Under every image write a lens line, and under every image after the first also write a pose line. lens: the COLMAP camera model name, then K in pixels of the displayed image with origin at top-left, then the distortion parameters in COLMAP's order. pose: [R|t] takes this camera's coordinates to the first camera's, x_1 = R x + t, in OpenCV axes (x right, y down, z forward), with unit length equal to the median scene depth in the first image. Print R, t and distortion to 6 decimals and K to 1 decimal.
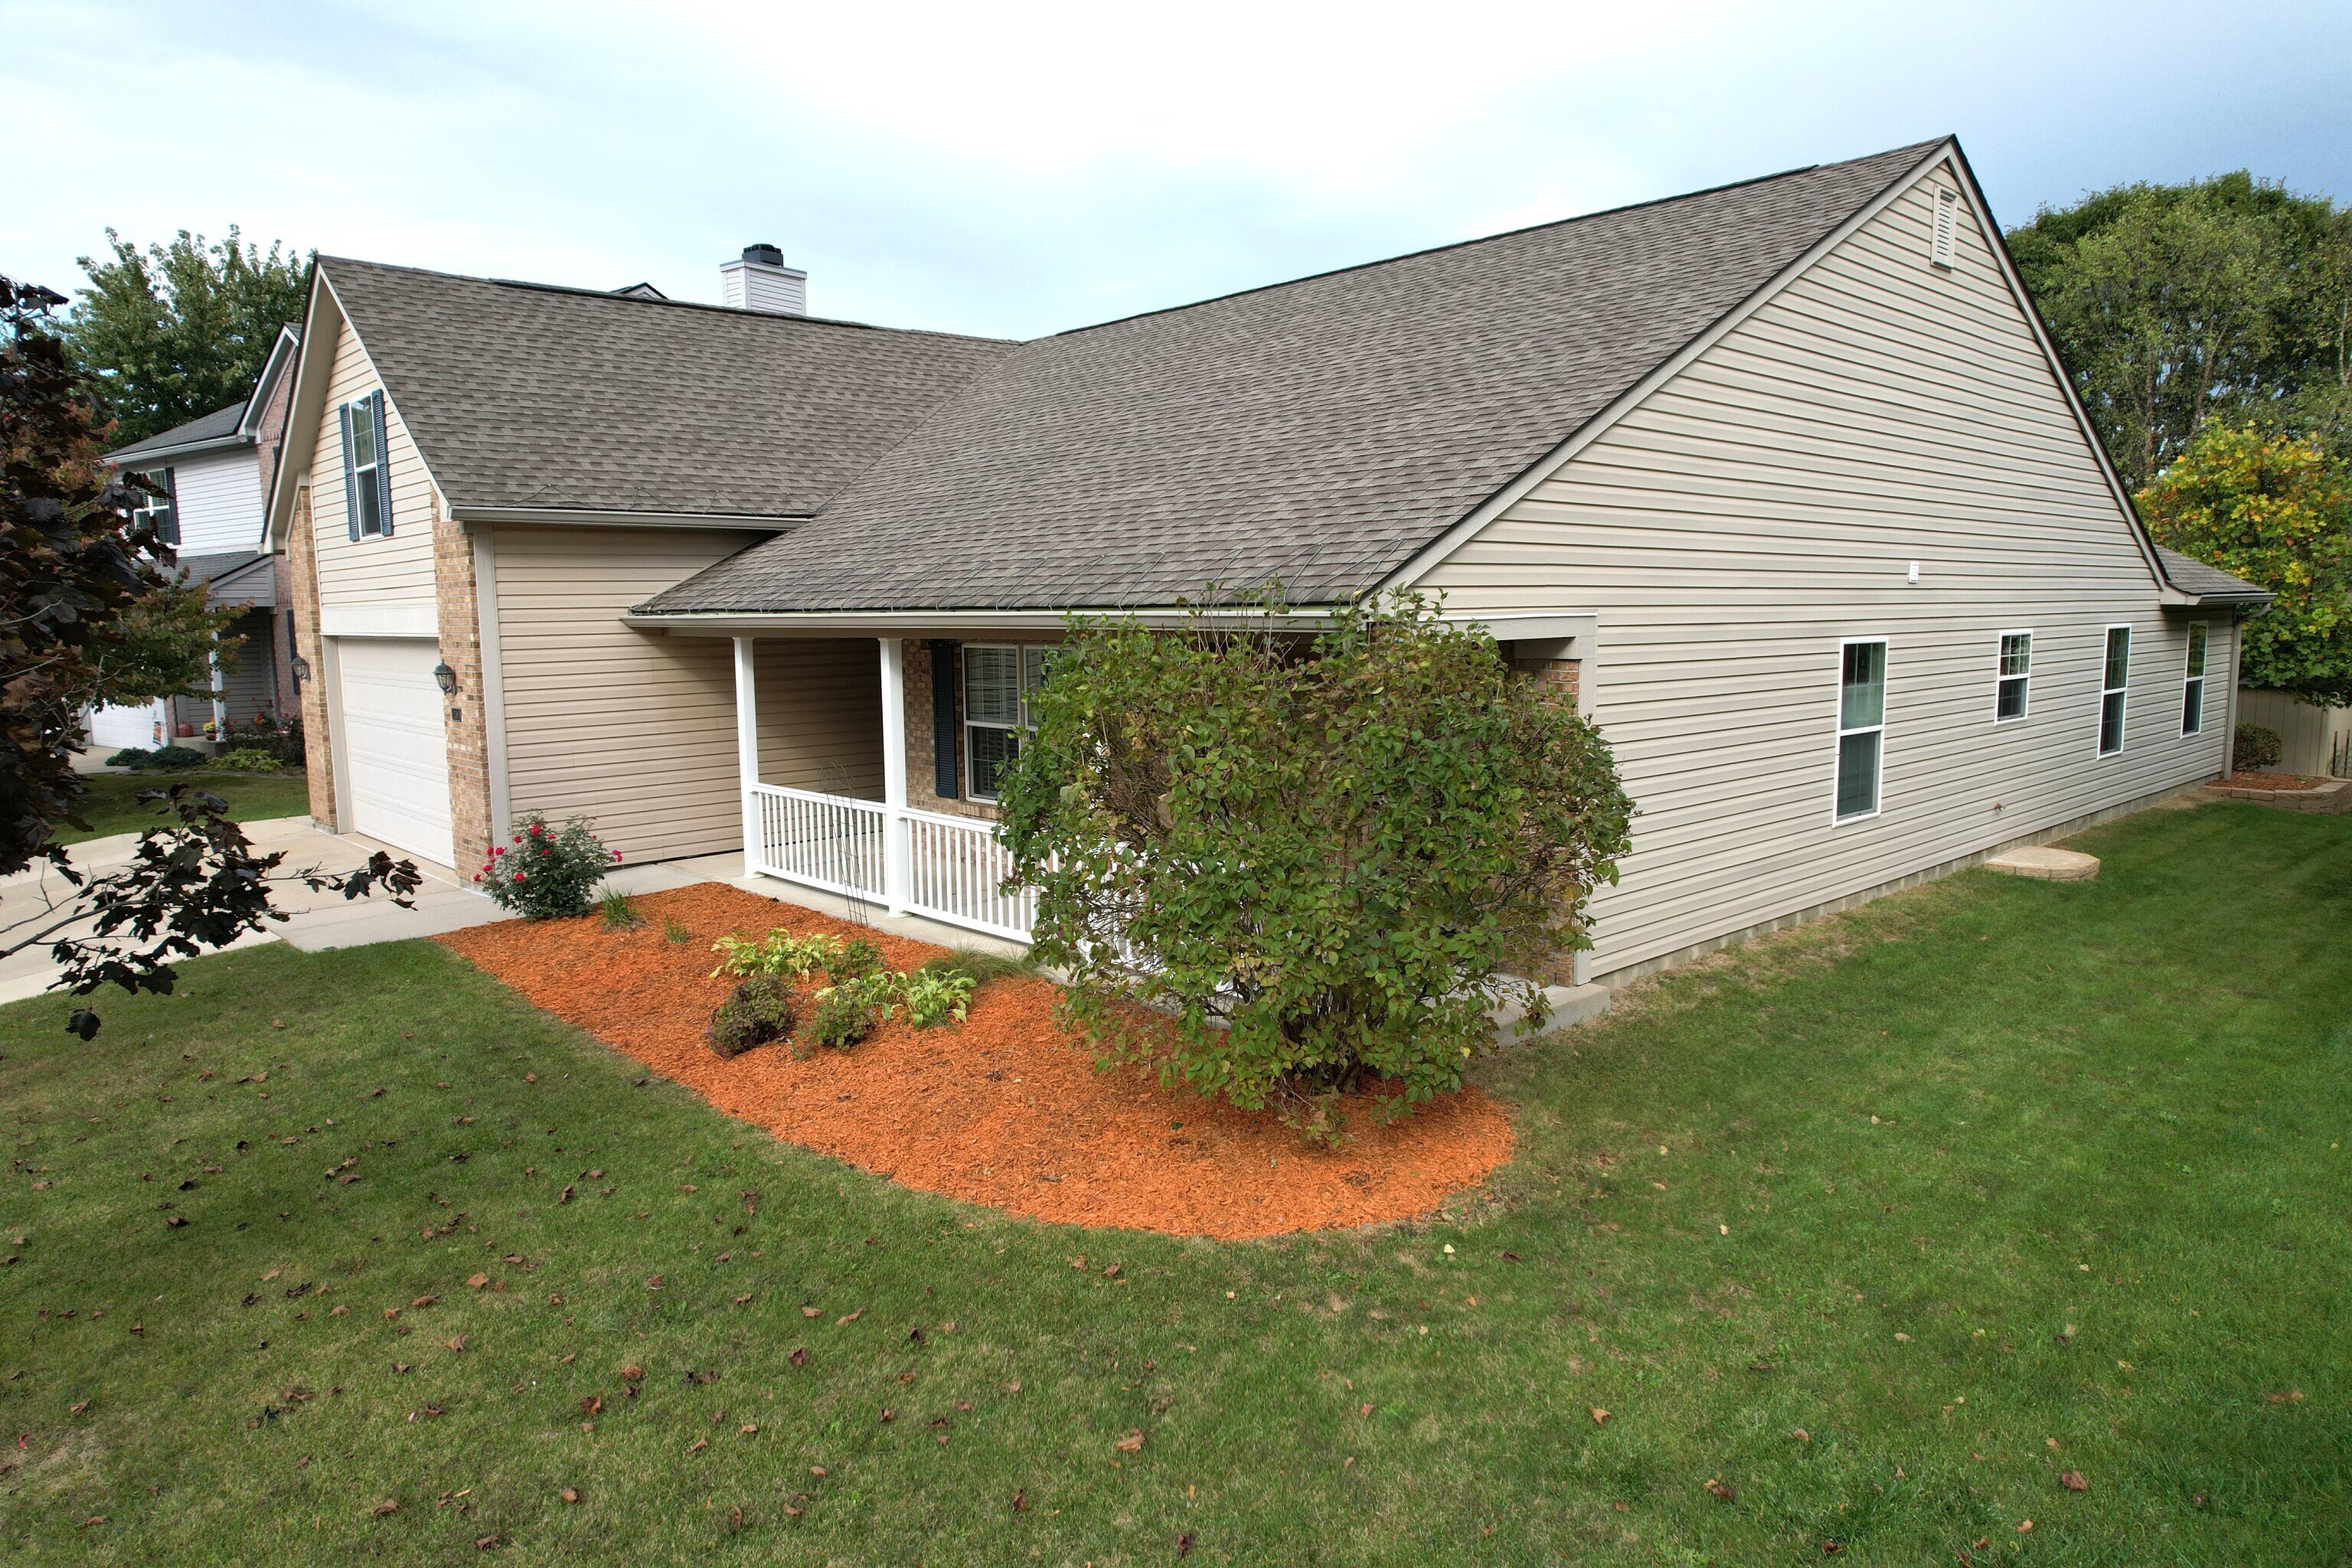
lens RADIAL K [[1500.5, 0, 1187.1], [0, 1500.5, 789.0], [0, 0, 1]] dist [-0.066804, 0.058109]
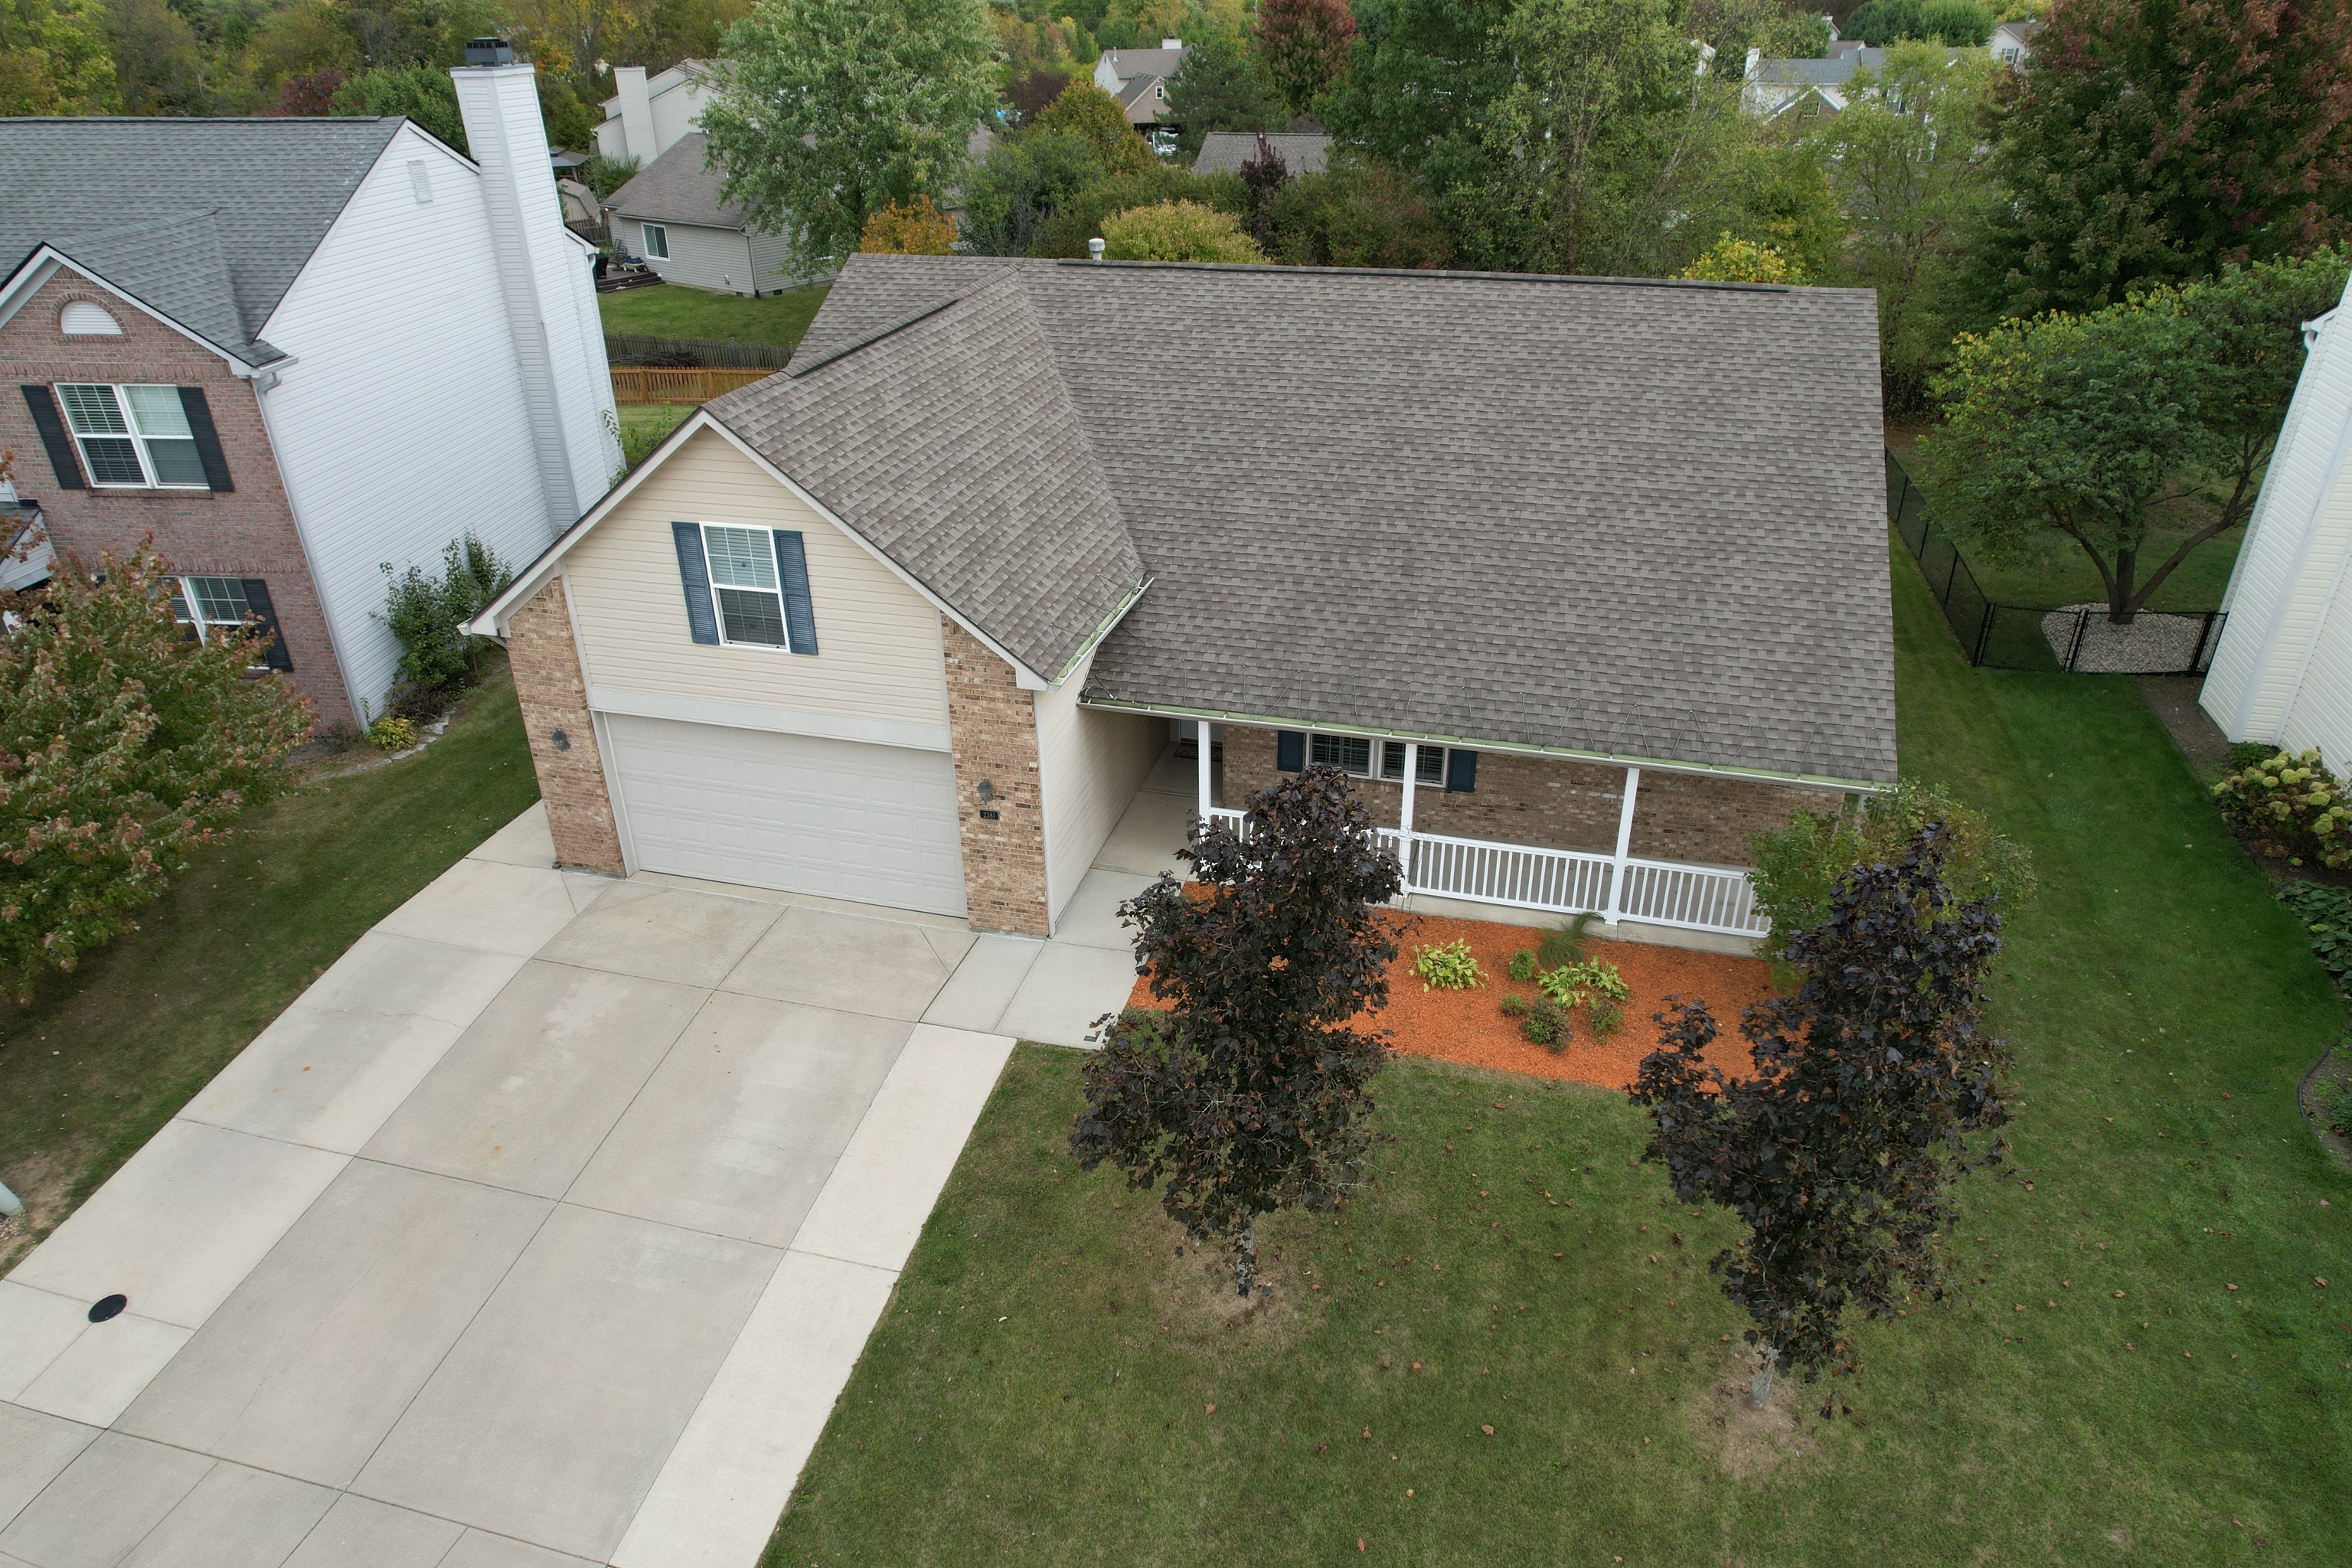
lens RADIAL K [[1500.5, 0, 1195.6], [0, 1500.5, 787.5], [0, 0, 1]] dist [-0.066804, 0.058109]
pose [[0.847873, -0.245594, 0.469888, -1.064760], [0.064384, 0.927382, 0.368533, -0.595710], [-0.526276, -0.282216, 0.802115, -0.091003]]
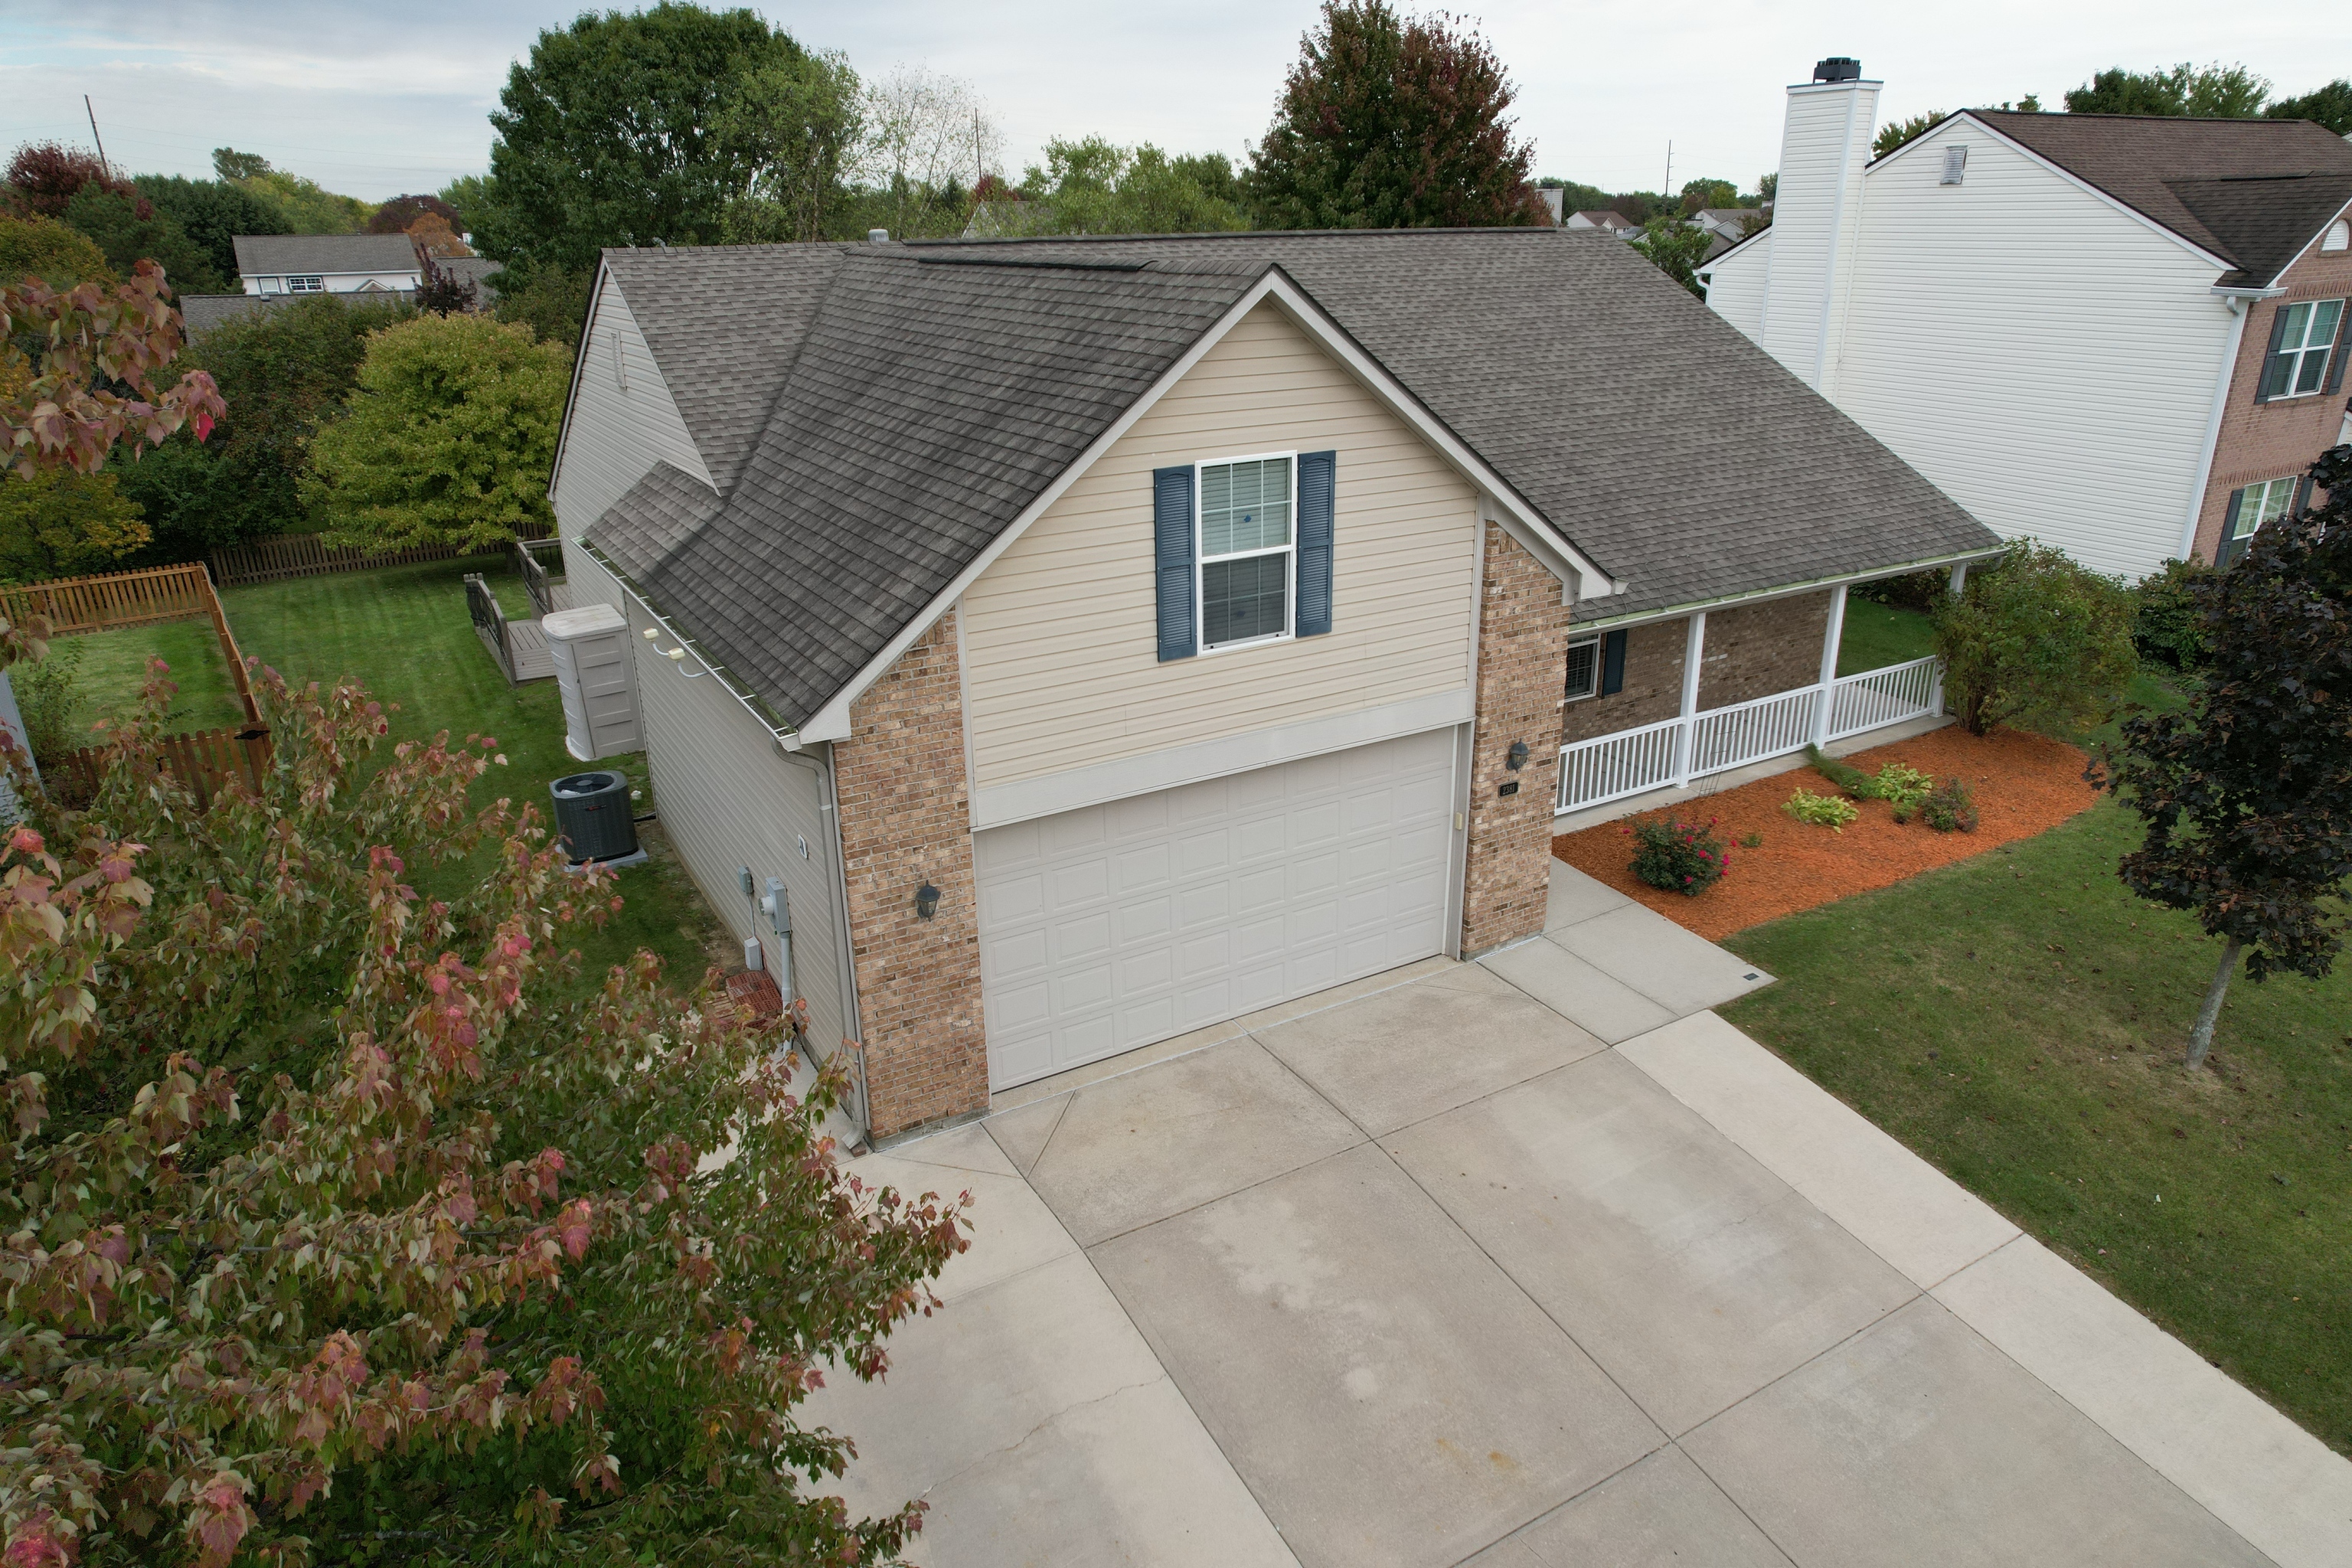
lens RADIAL K [[1500.5, 0, 1195.7], [0, 1500.5, 783.4], [0, 0, 1]] dist [-0.066804, 0.058109]
pose [[0.212335, -0.340174, 0.916076, -1.653844], [0.131124, 0.938893, 0.318254, -0.453750], [-0.968360, 0.052543, 0.243965, 1.103109]]
